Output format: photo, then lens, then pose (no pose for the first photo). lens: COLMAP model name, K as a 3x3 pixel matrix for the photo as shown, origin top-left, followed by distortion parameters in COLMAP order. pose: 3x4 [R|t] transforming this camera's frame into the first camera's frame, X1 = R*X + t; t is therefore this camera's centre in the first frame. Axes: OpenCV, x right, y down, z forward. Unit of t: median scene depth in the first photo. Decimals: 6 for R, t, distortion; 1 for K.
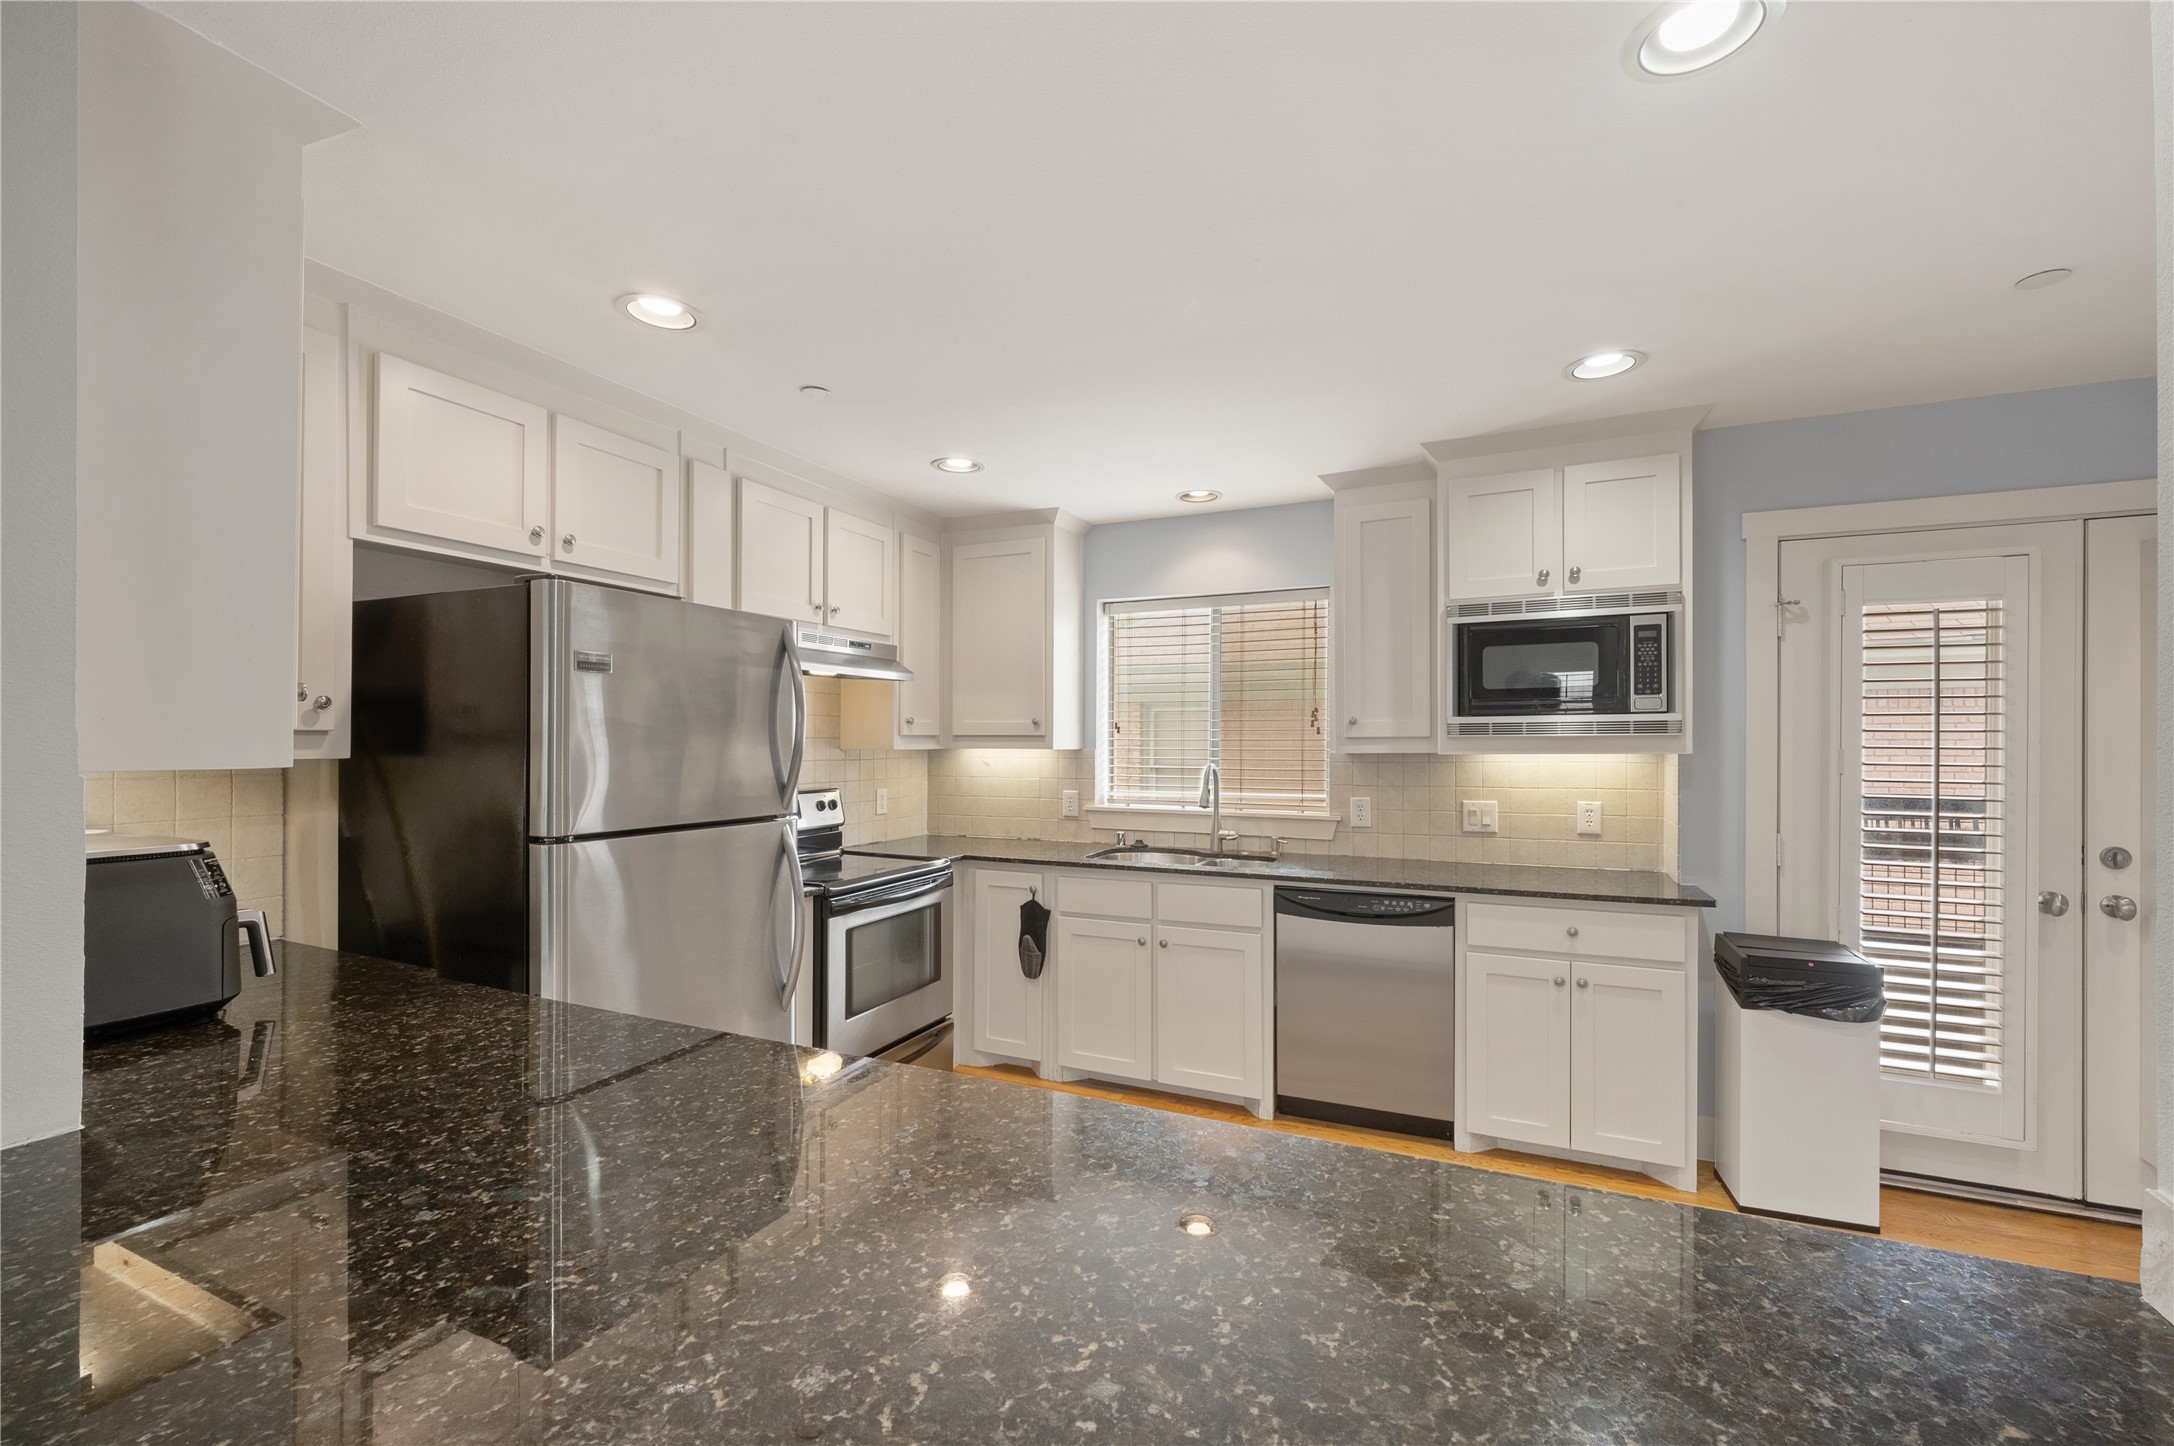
lens RADIAL K [[885.6, 0, 1092.3], [0, 885.6, 746.9], [0, 0, 1]] dist [-0.001854, -0.000357]
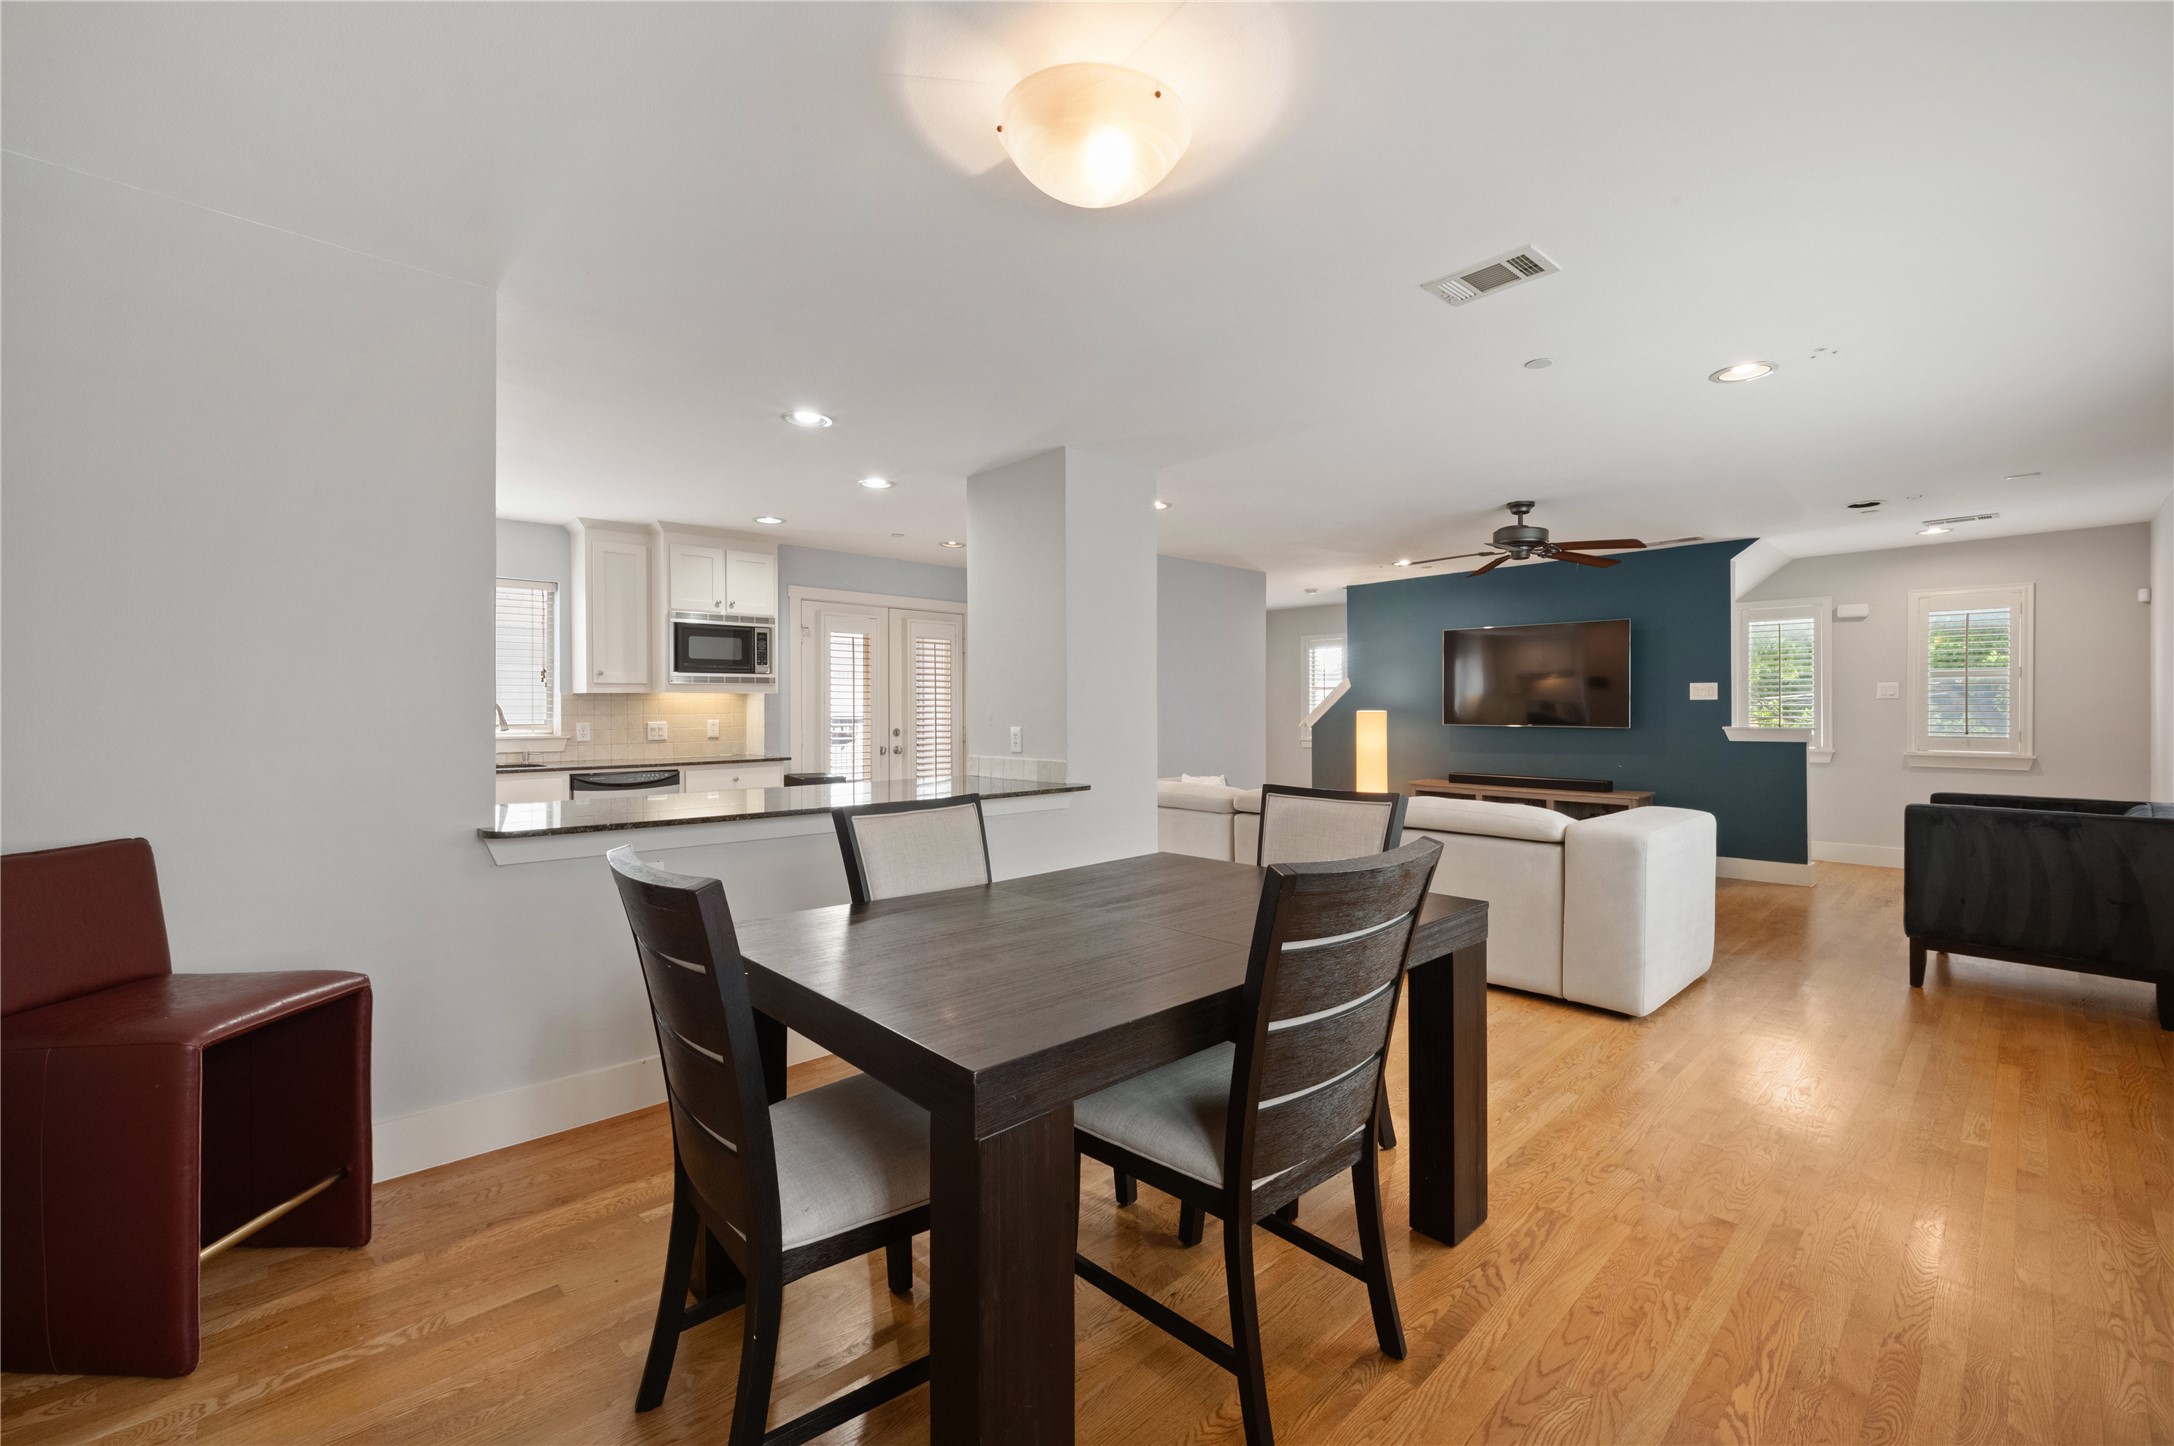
lens RADIAL K [[899.7, 0, 1090.2], [0, 899.7, 710.5], [0, 0, 1]] dist [0.000420, -0.000115]
pose [[0.374539, -0.002169, 0.927208, -1.018995], [0.007312, 0.999973, -0.000615, 0.053611], [-0.927182, 0.007010, 0.374545, -0.512600]]
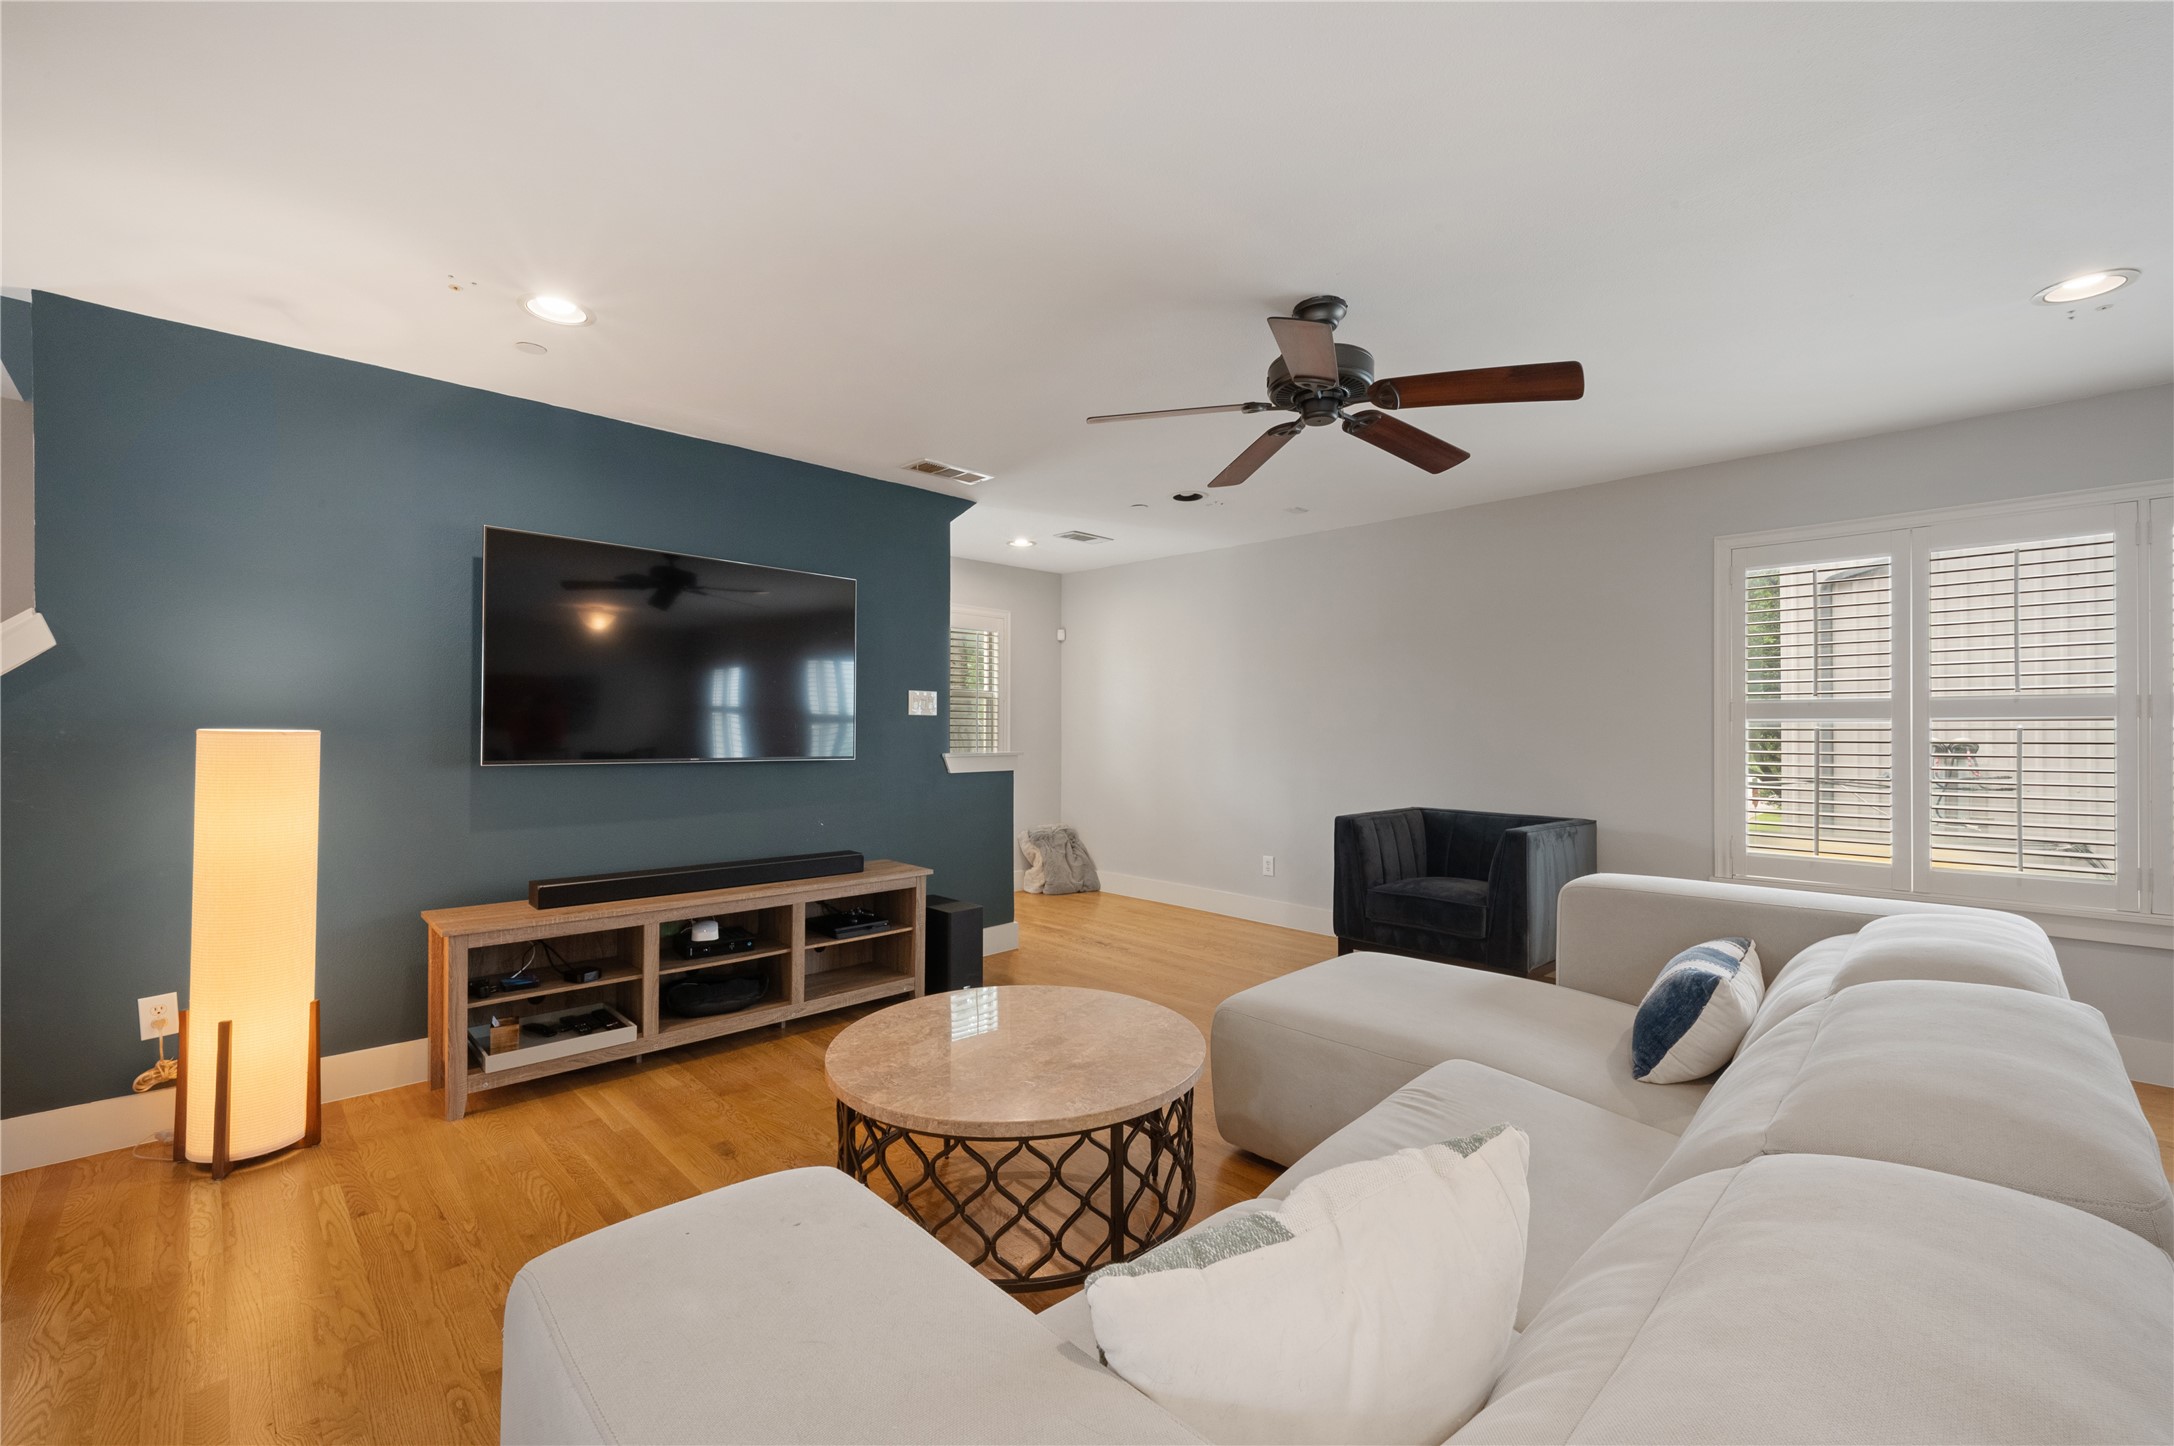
lens RADIAL K [[889.4, 0, 1087.0], [0, 889.4, 723.0], [0, 0, 1]] dist [-0.000350, -0.000348]
pose [[-0.933221, 0.002158, 0.359295, 0.776665], [-0.000045, 0.999981, -0.006122, 0.059122], [-0.359302, -0.005730, -0.933204, 0.218346]]
